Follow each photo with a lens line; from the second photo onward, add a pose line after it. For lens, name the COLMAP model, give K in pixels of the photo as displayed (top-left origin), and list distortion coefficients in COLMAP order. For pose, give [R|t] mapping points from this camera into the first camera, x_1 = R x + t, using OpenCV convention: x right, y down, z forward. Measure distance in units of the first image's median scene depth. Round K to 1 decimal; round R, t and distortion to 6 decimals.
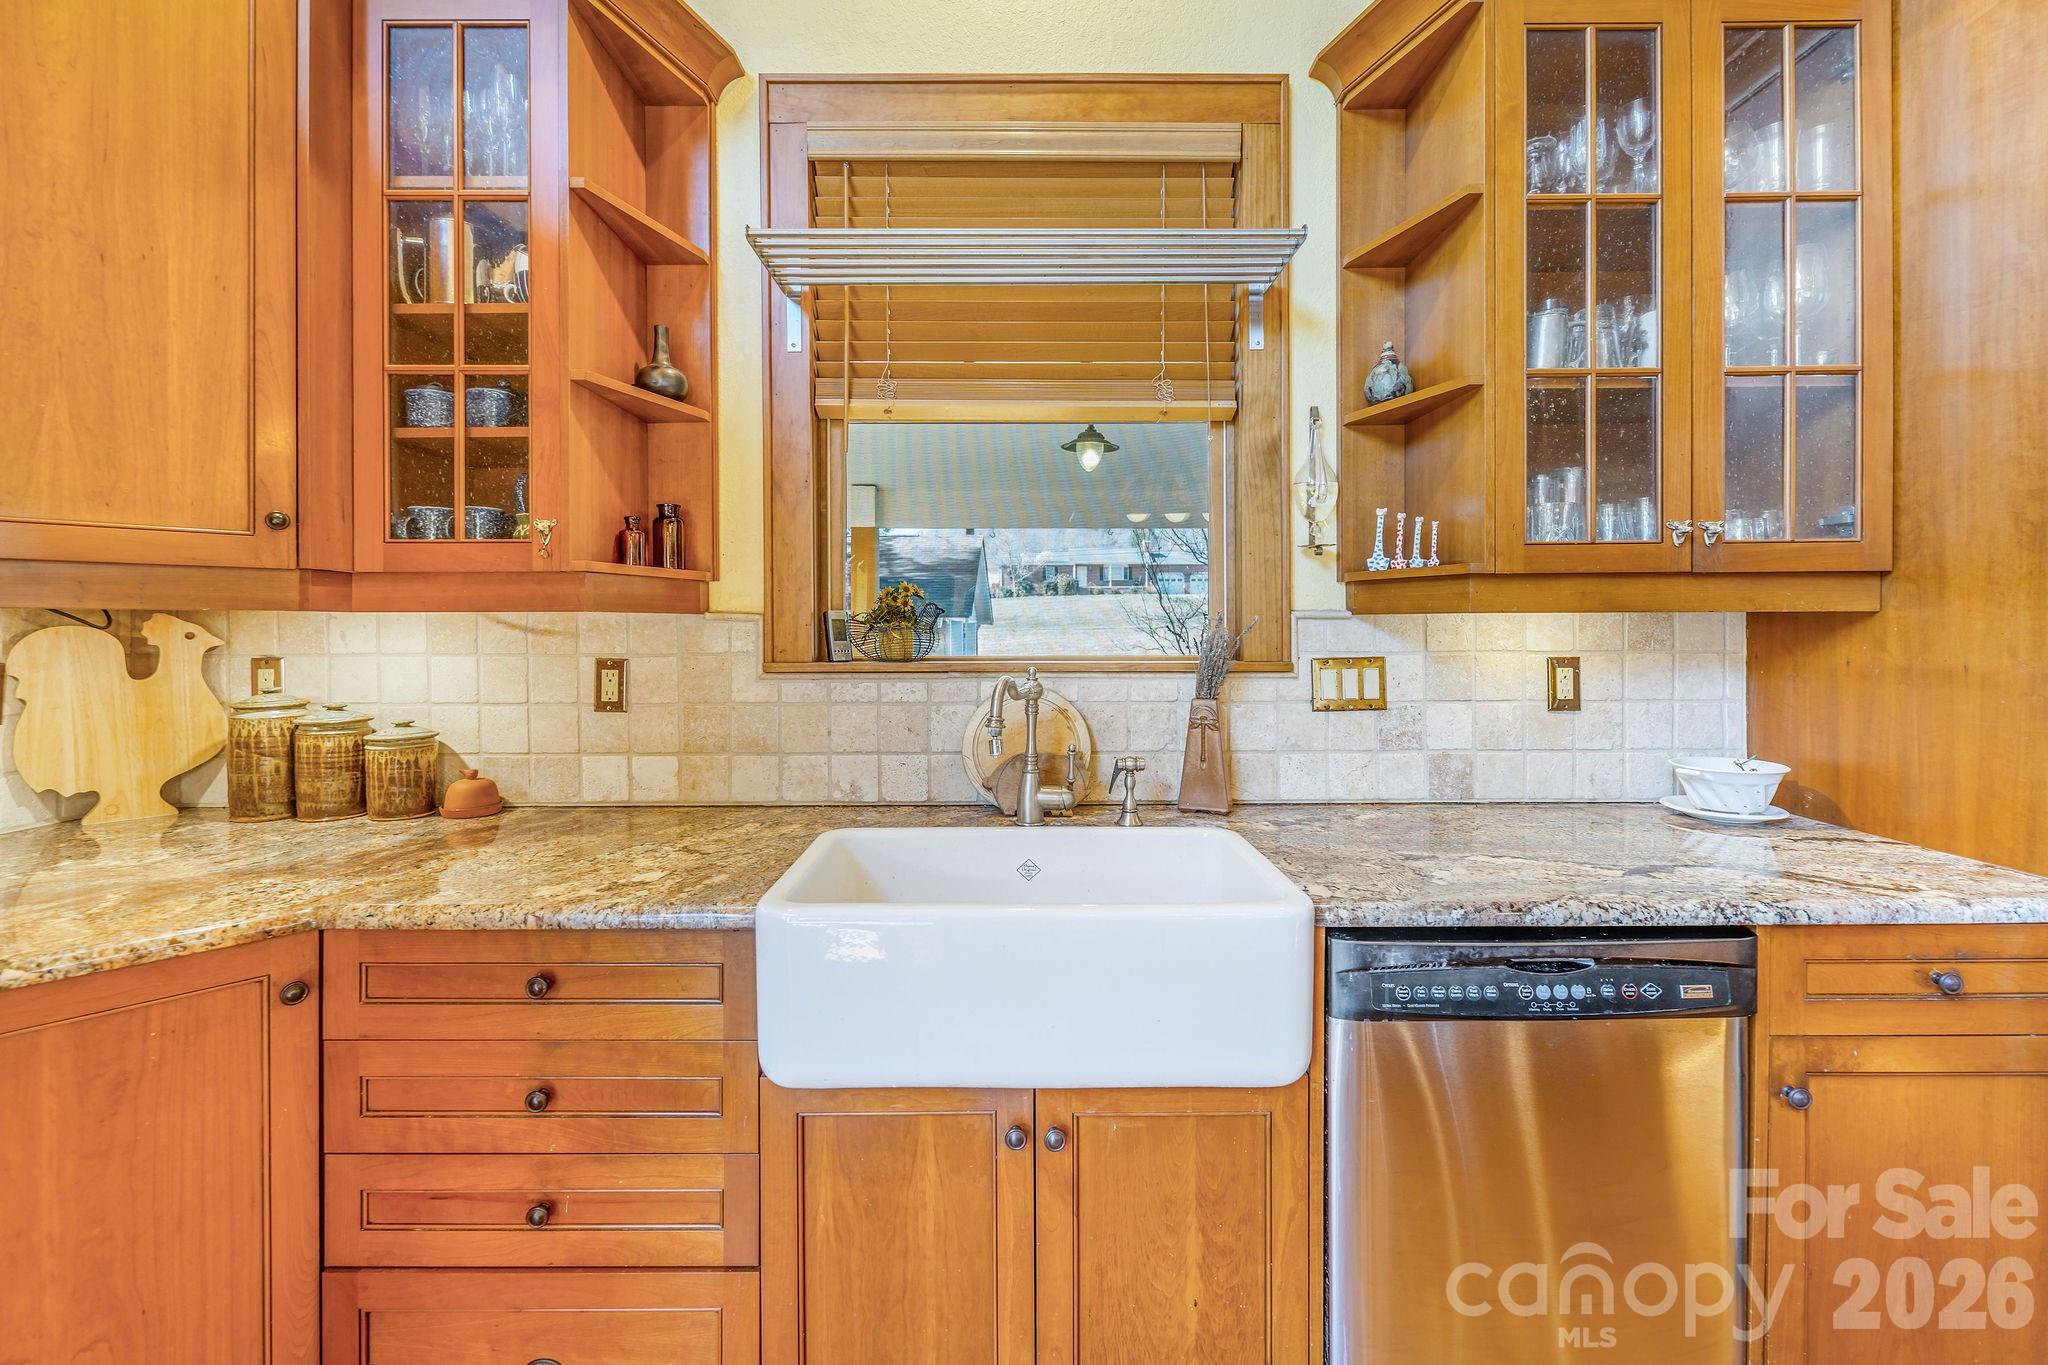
lens RADIAL K [[846.7, 0, 1017.0], [0, 846.7, 627.7], [0, 0, 1]] dist [0.009009, -0.002523]
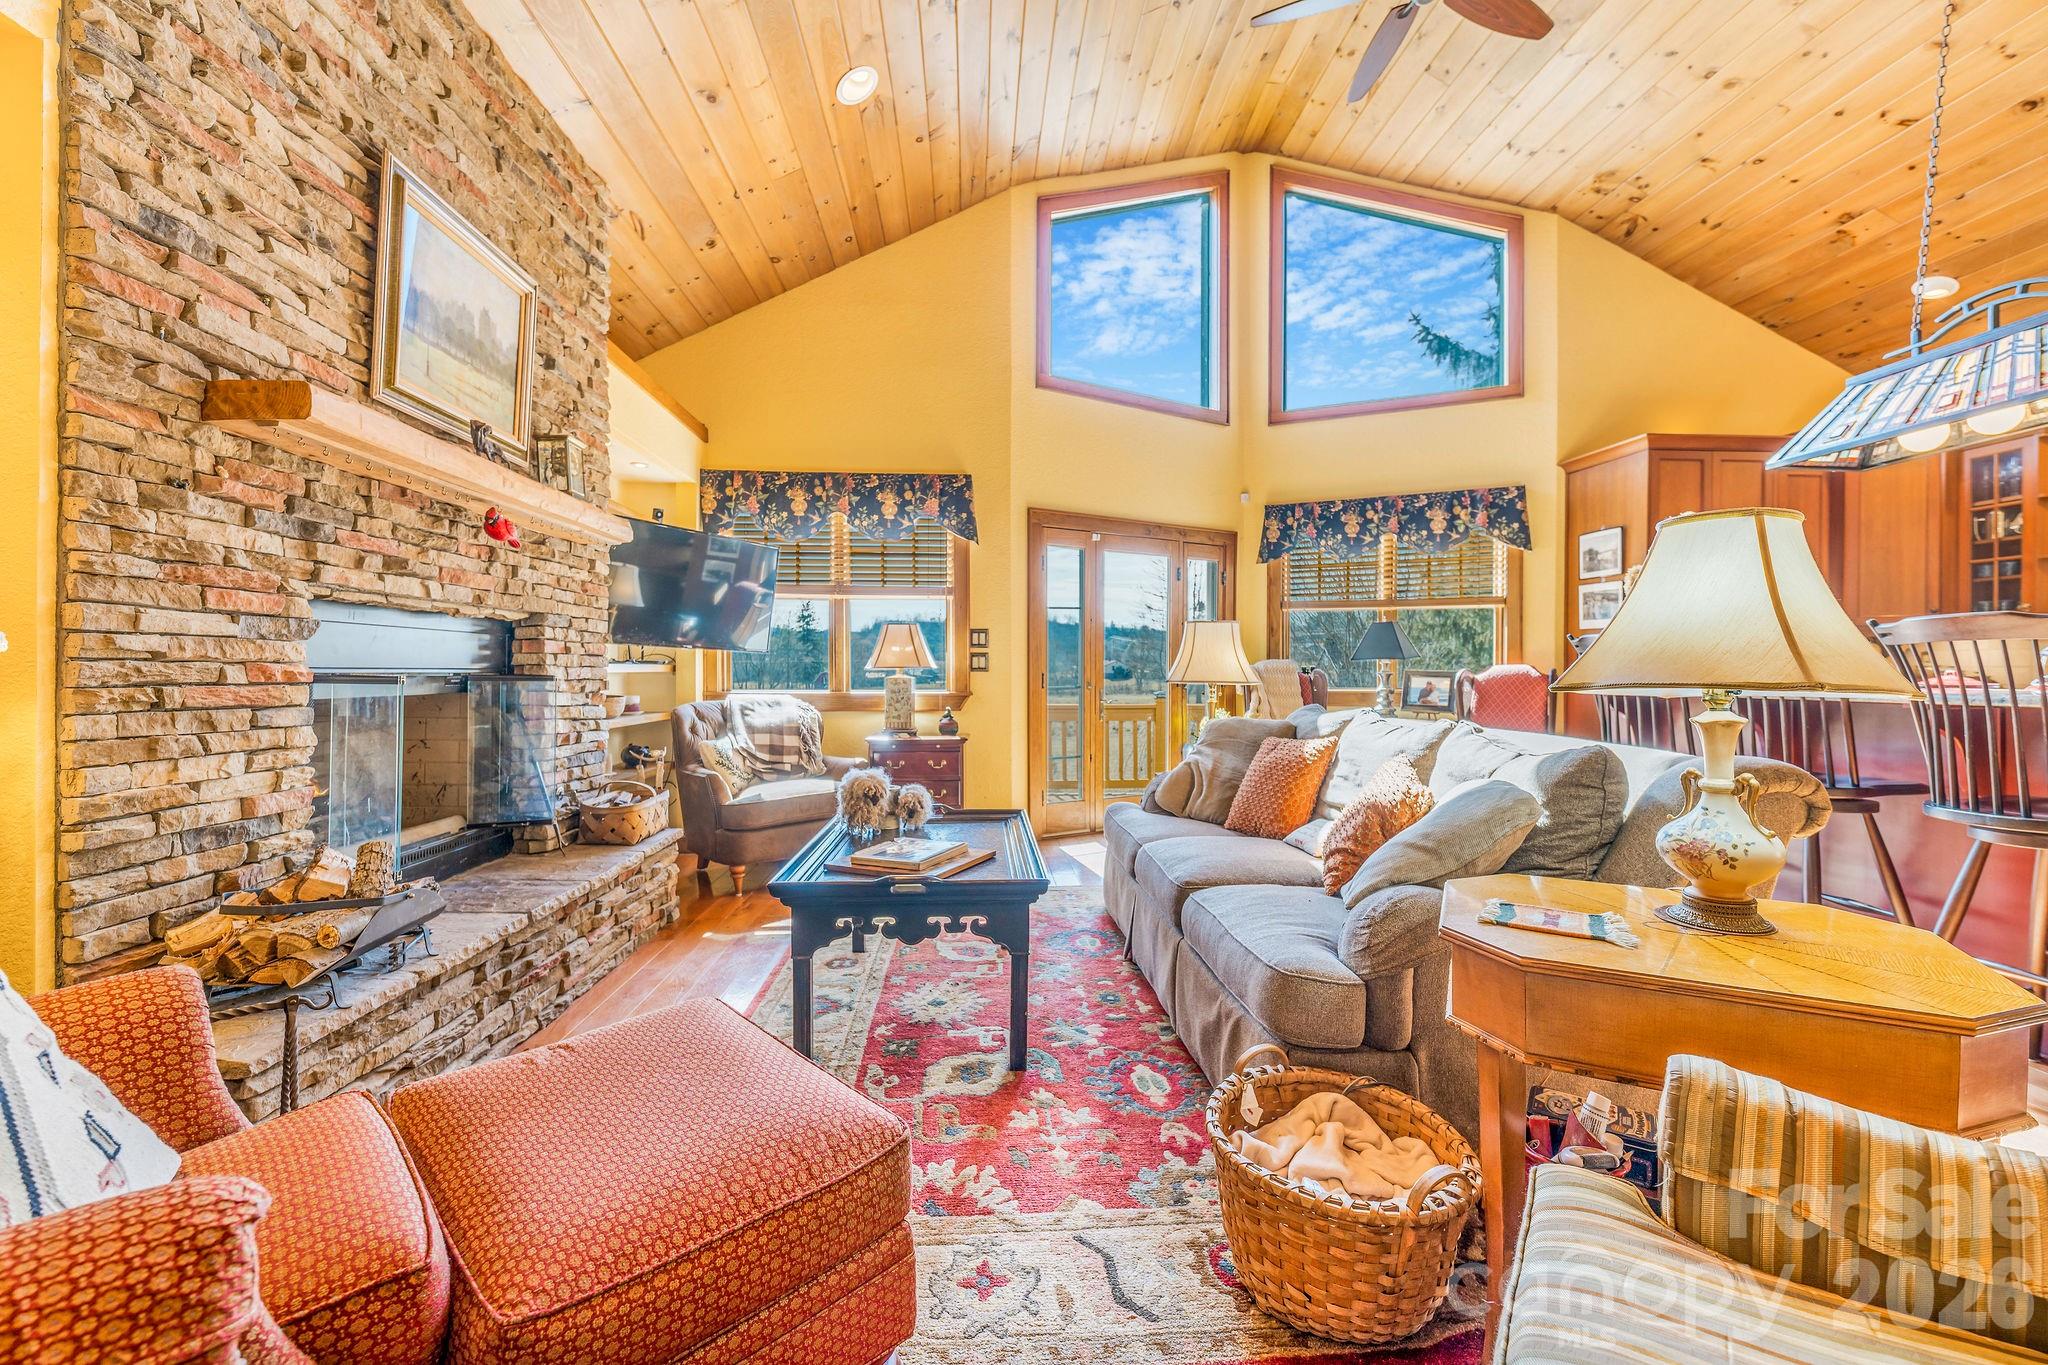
lens RADIAL K [[846.7, 0, 1019.2], [0, 846.7, 675.1], [0, 0, 1]] dist [0.009009, -0.002523]
pose [[0.039820, -0.000735, -0.999207, 2.304204], [-0.001111, 0.999999, -0.000780, 0.141222], [0.999206, 0.001141, 0.039819, -2.692196]]
